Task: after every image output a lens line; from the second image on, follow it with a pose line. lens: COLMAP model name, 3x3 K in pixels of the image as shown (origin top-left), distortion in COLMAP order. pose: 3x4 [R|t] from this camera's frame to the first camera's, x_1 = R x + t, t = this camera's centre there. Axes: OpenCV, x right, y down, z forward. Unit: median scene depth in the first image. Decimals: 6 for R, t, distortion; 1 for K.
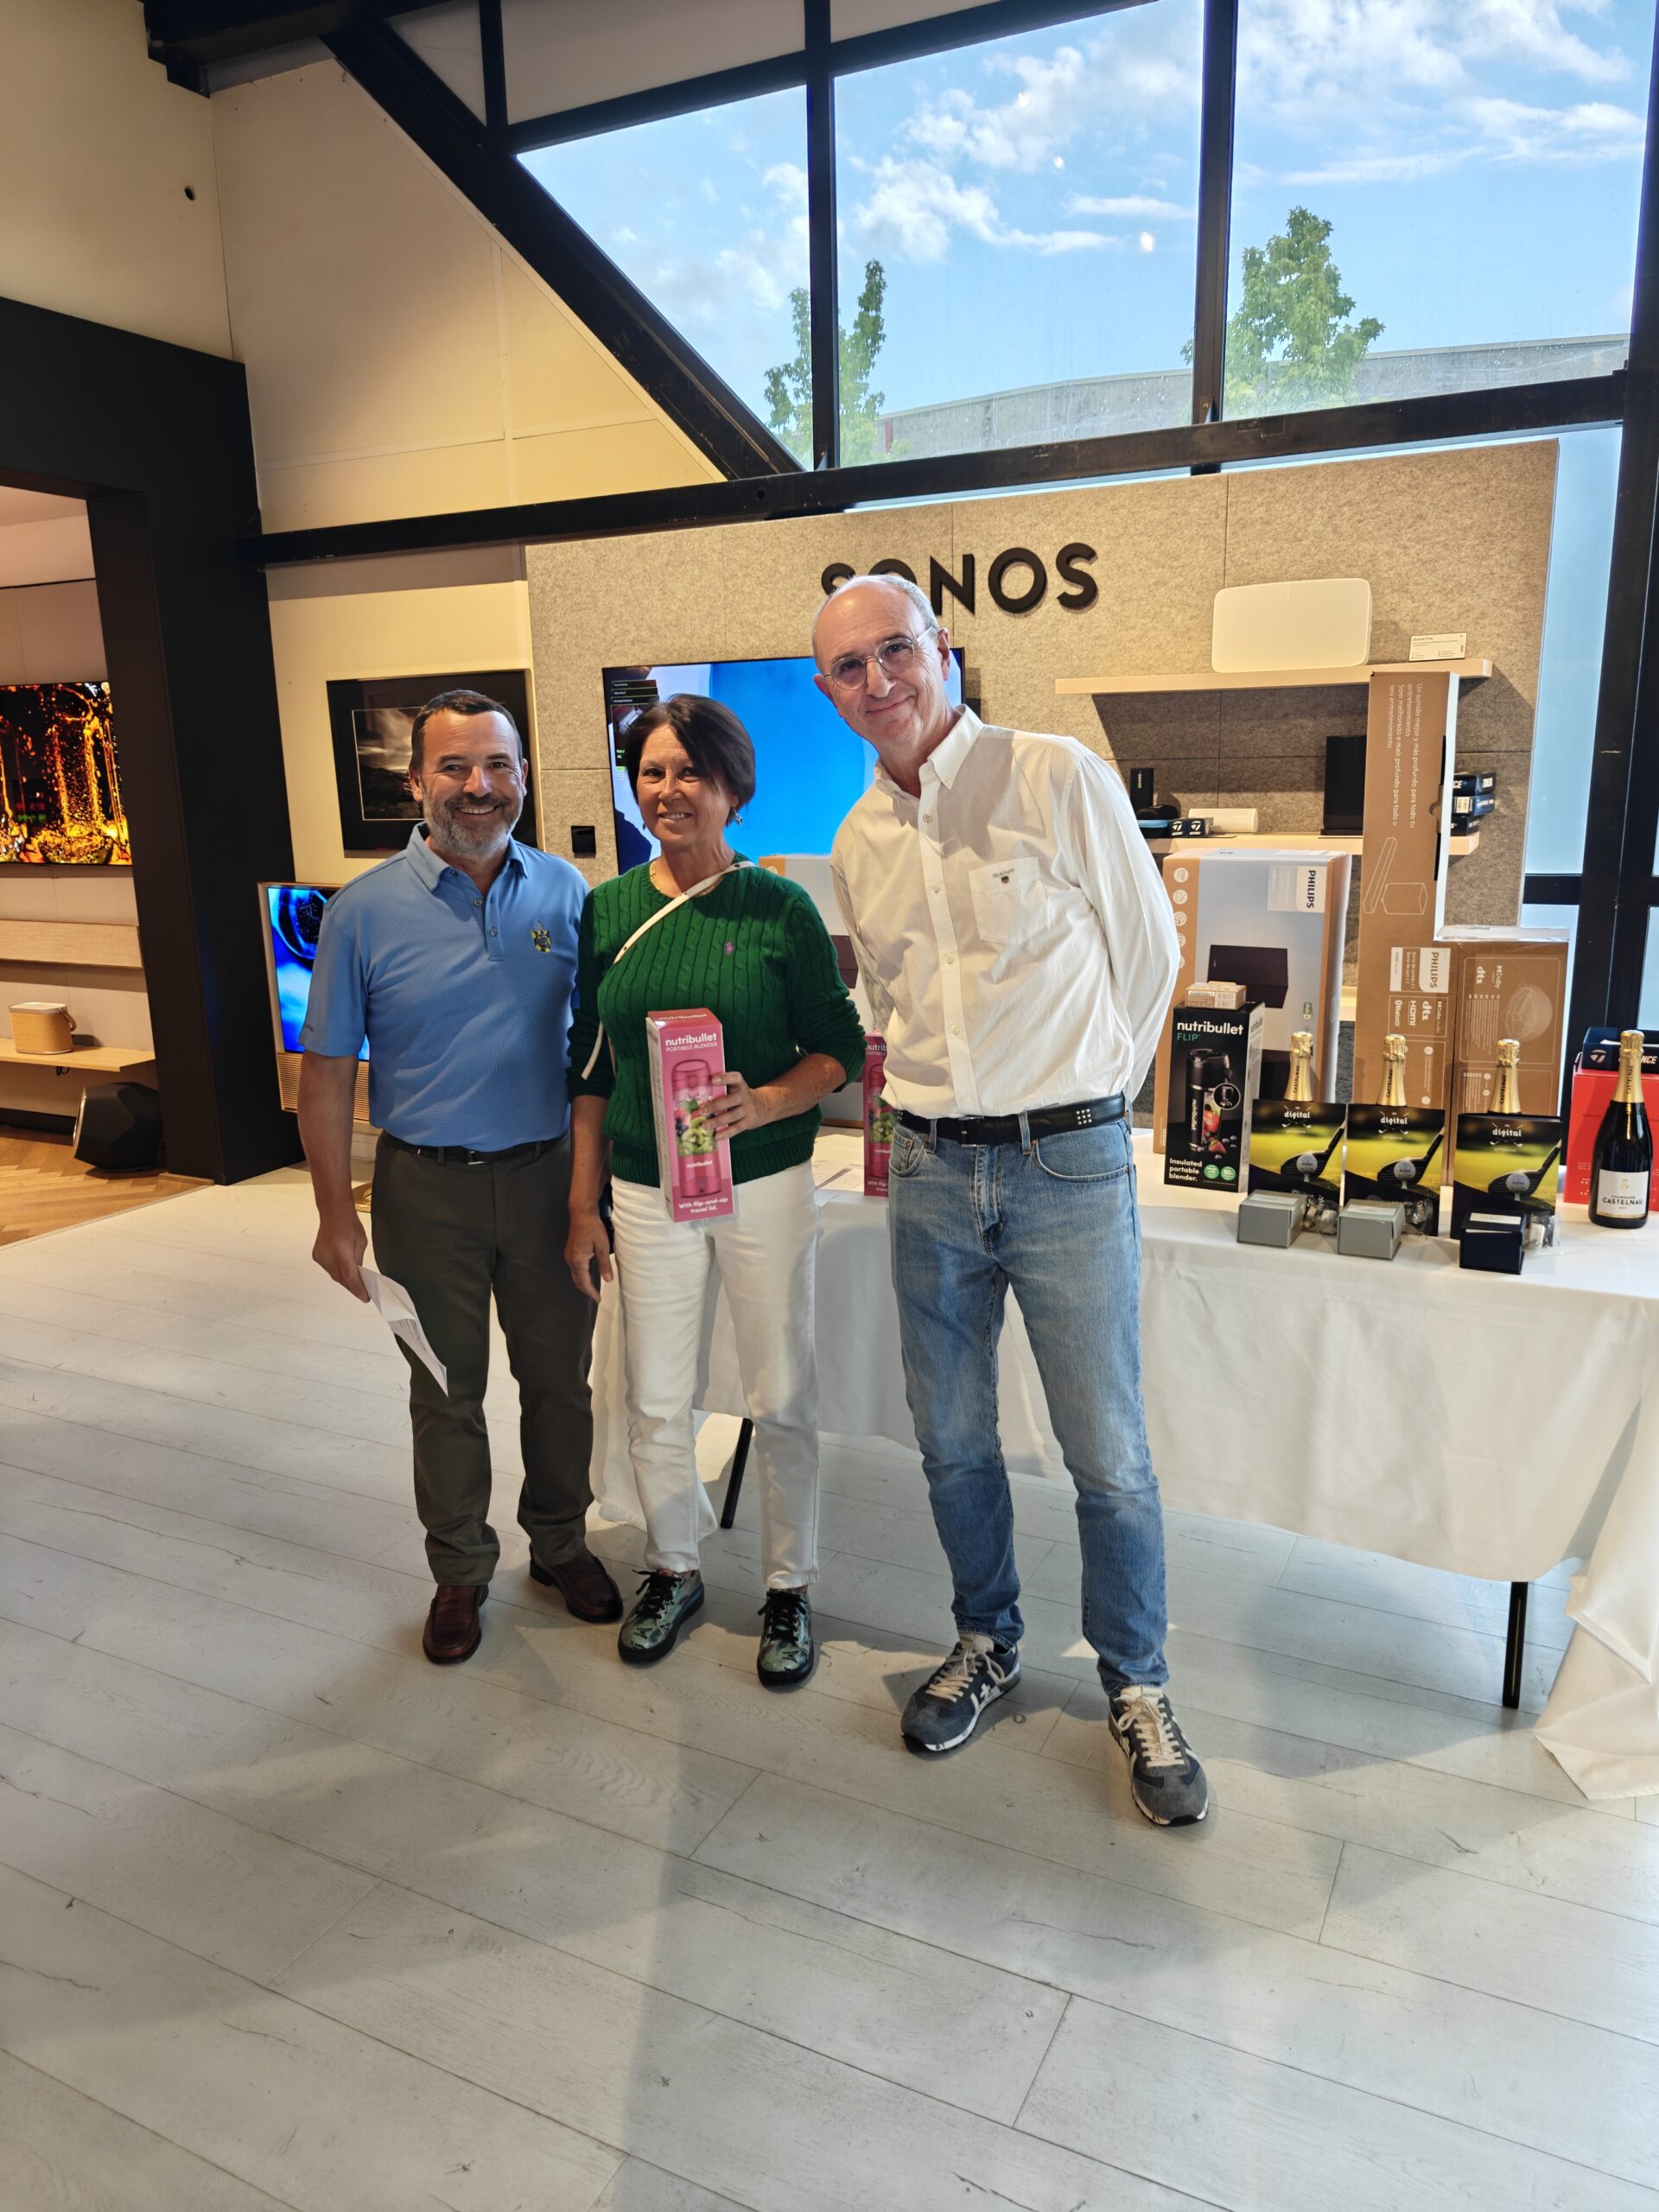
lens RADIAL K [[1492.7, 0, 849.3], [0, 1492.7, 1101.1], [0, 0, 1]] dist [0.048876, -0.052334]
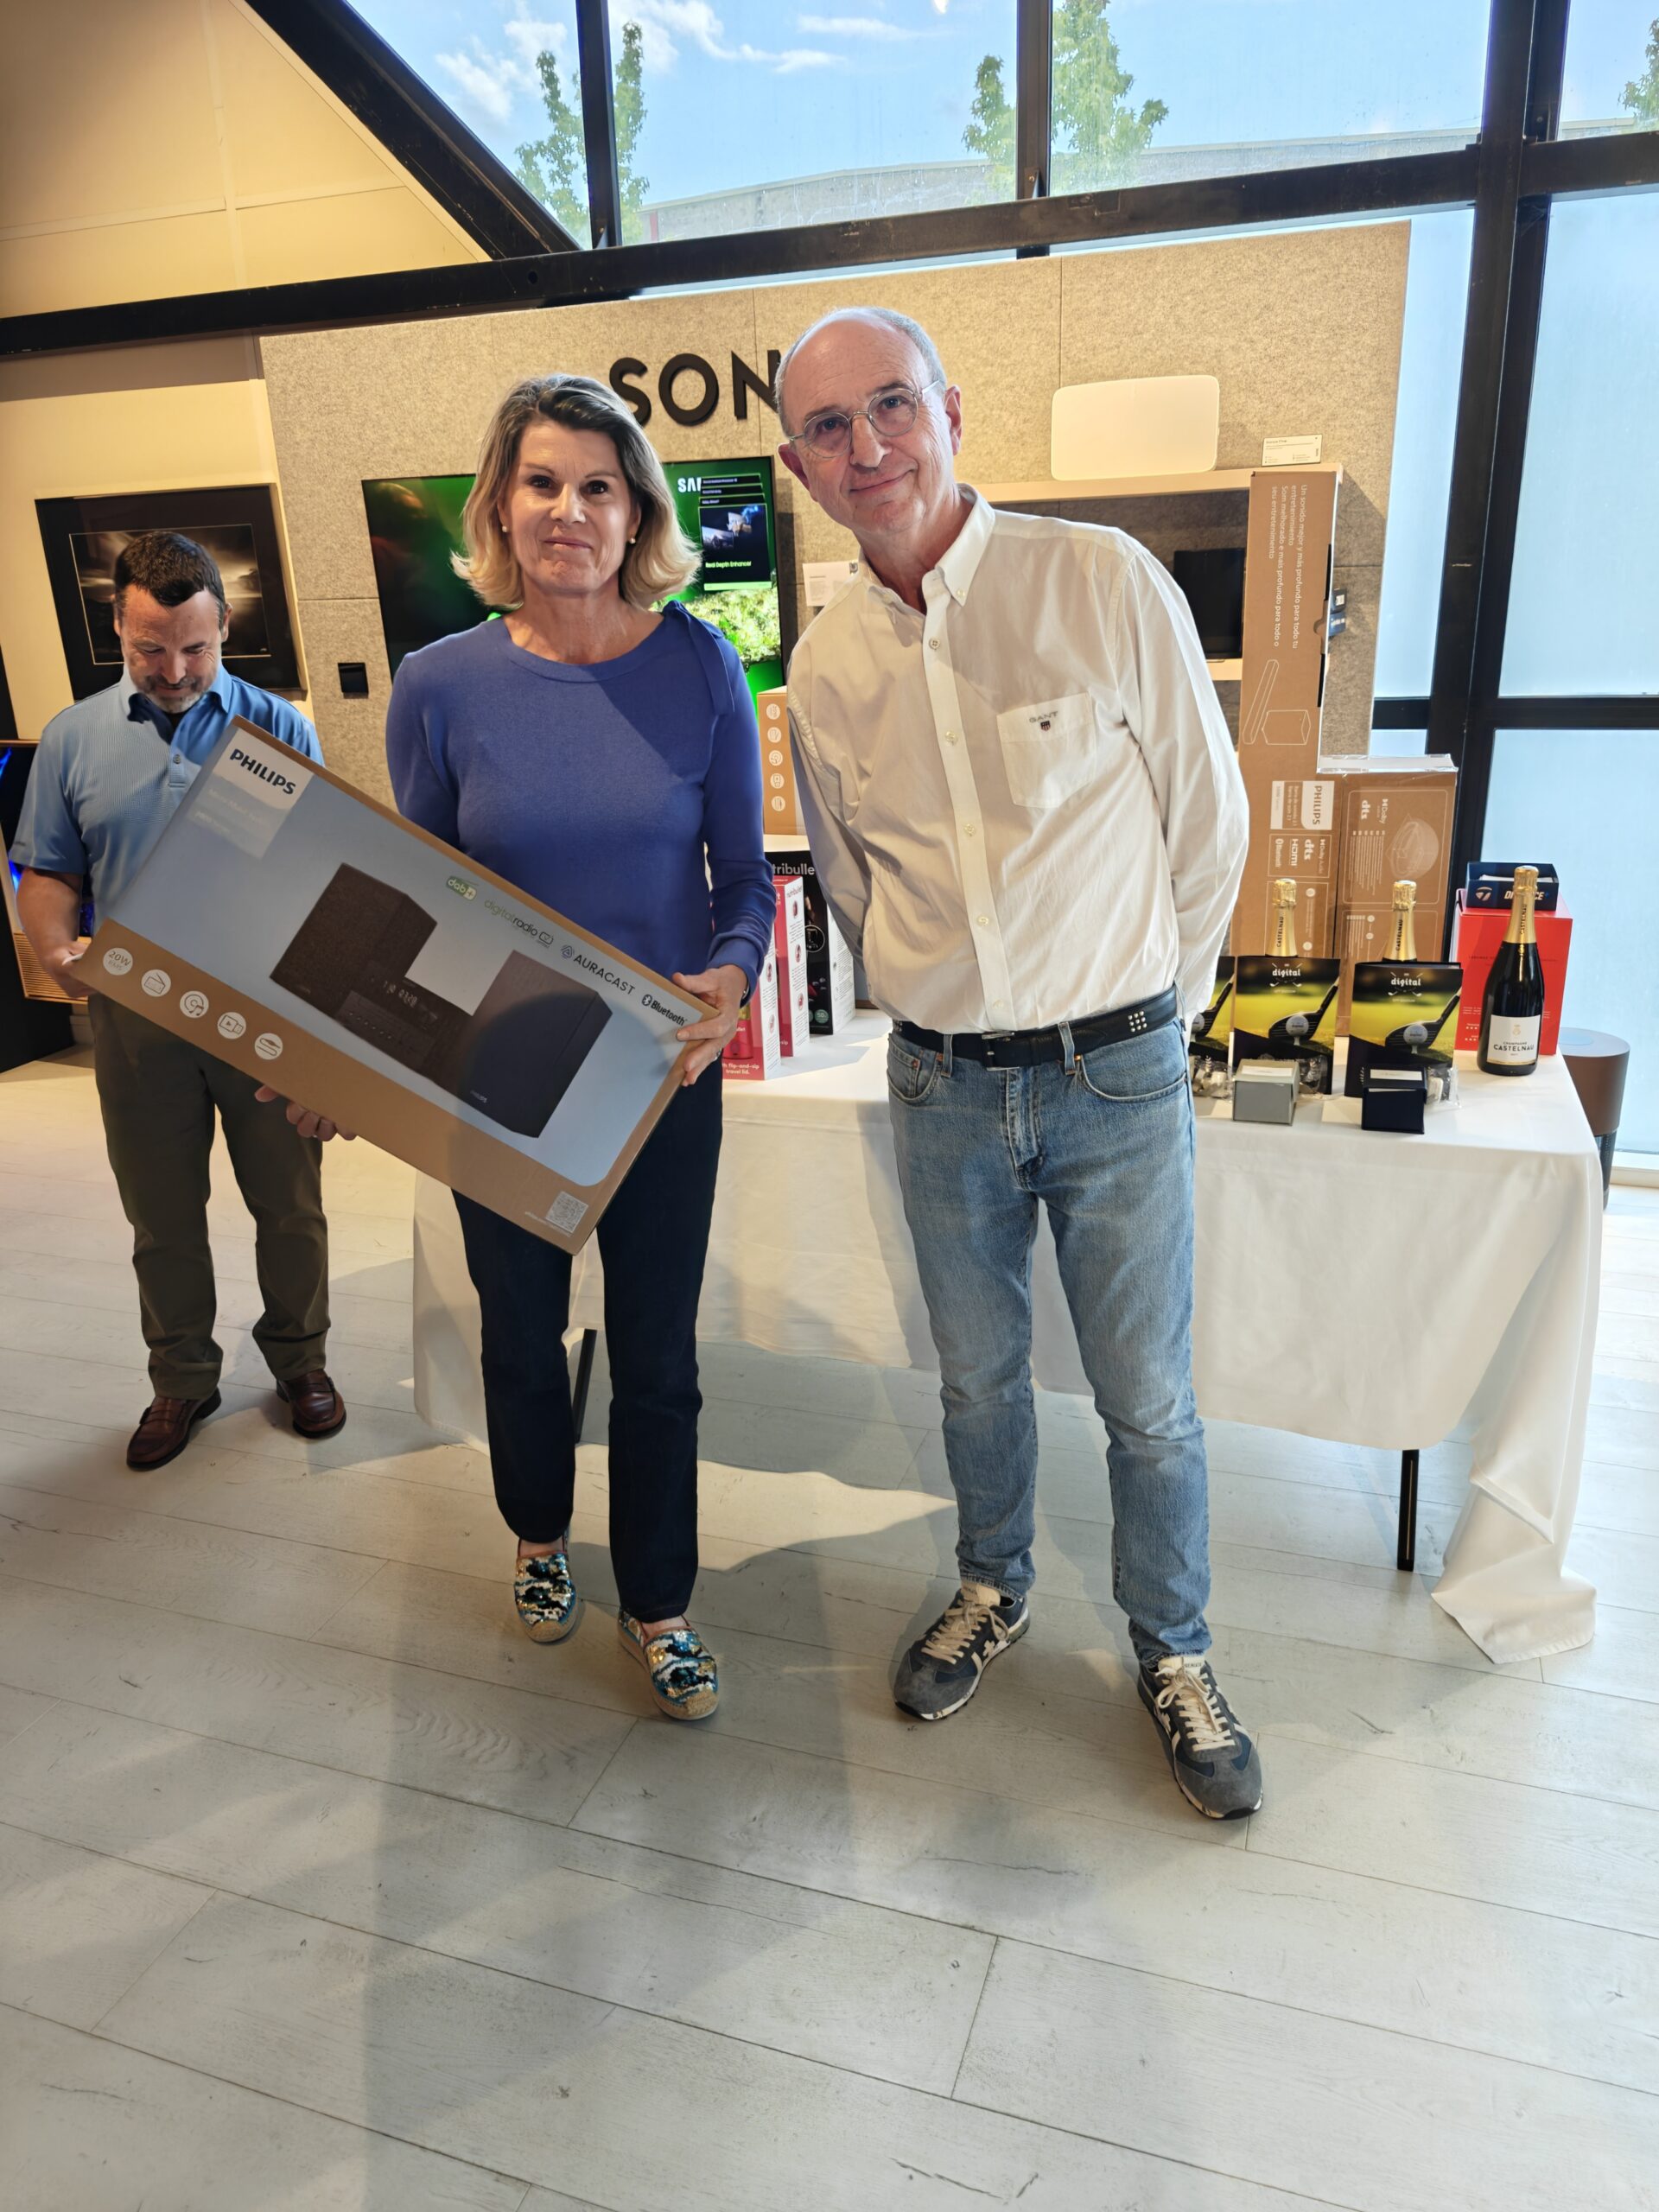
lens RADIAL K [[1492.7, 0, 827.1], [0, 1492.7, 1091.1], [0, 0, 1]] dist [0.048876, -0.052334]
pose [[0.991624, -0.051641, 0.118383, -0.019597], [0.040006, 0.994319, 0.098634, -0.010875], [-0.122804, -0.093071, 0.988057, 0.068998]]
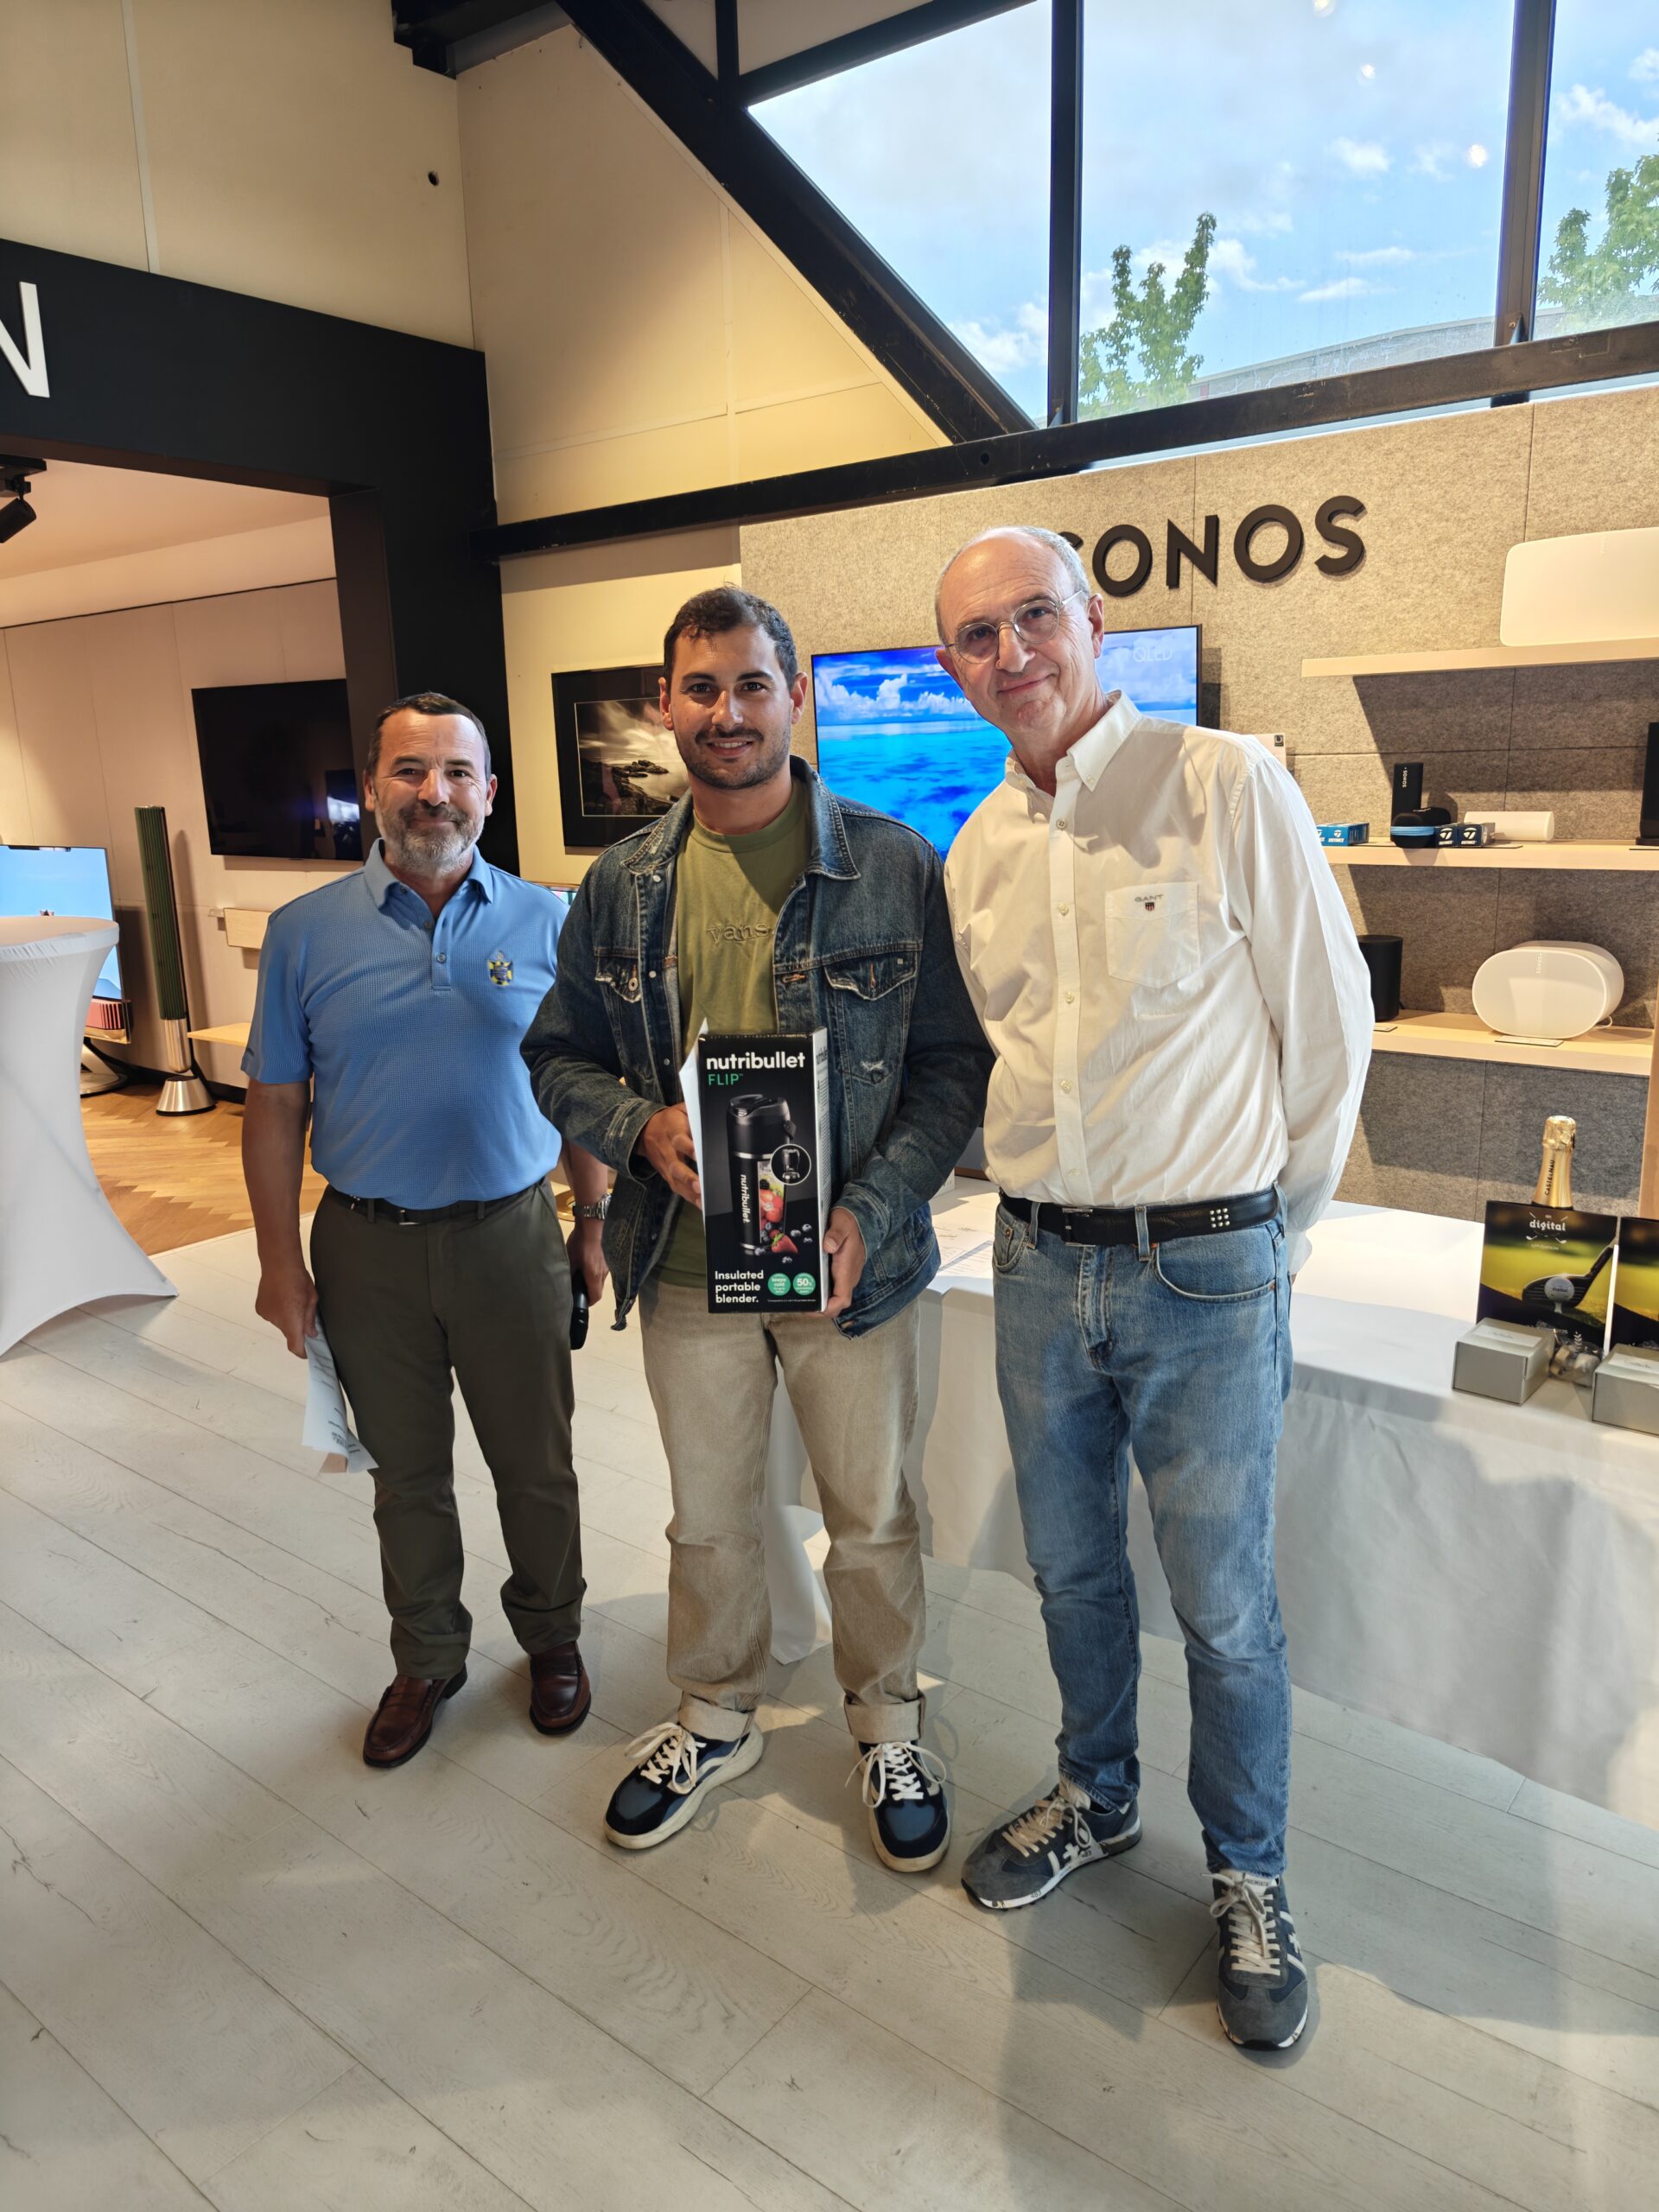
lens RADIAL K [[1492.7, 0, 845.9], [0, 1492.7, 1098.7], [0, 0, 1]] dist [0.048876, -0.052334]
pose [[0.978815, 0.041195, -0.200561, 0.062692], [-0.039414, 0.999140, 0.012868, -0.032526], [0.200919, -0.004691, 0.979597, 0.111829]]
